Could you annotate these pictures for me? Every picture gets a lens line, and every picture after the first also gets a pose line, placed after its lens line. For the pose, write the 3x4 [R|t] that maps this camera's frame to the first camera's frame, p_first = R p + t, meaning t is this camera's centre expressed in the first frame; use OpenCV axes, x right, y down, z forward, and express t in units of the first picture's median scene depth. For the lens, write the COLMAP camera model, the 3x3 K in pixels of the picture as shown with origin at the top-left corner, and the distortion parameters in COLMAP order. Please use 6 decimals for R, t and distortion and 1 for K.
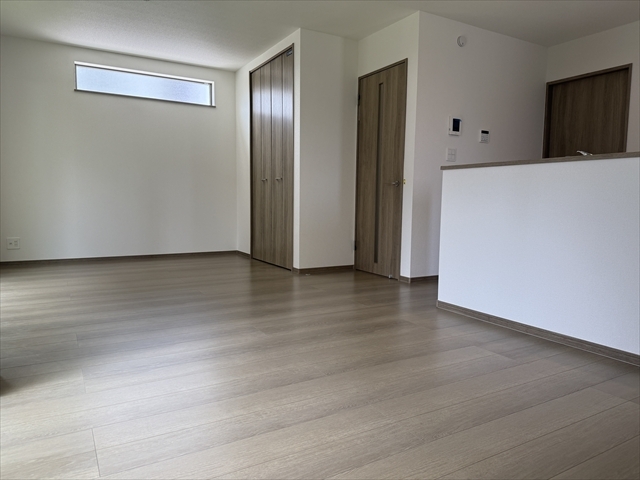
lens RADIAL K [[446.9, 0, 320.2], [0, 446.9, 242.2], [0, 0, 1]] dist [0.060027, -0.070271]
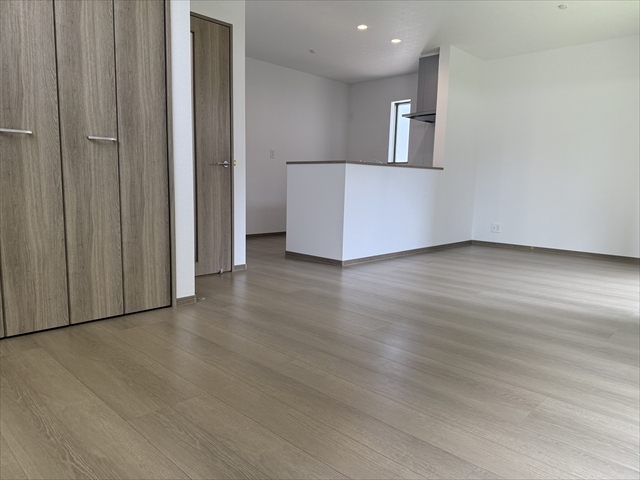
lens RADIAL K [[446.9, 0, 320.4], [0, 446.9, 238.1], [0, 0, 1]] dist [0.060027, -0.070271]
pose [[-0.283657, -0.130106, 0.950059, -0.721849], [0.069739, 0.985330, 0.155758, -0.110104], [-0.956387, 0.110438, -0.270422, 1.056671]]
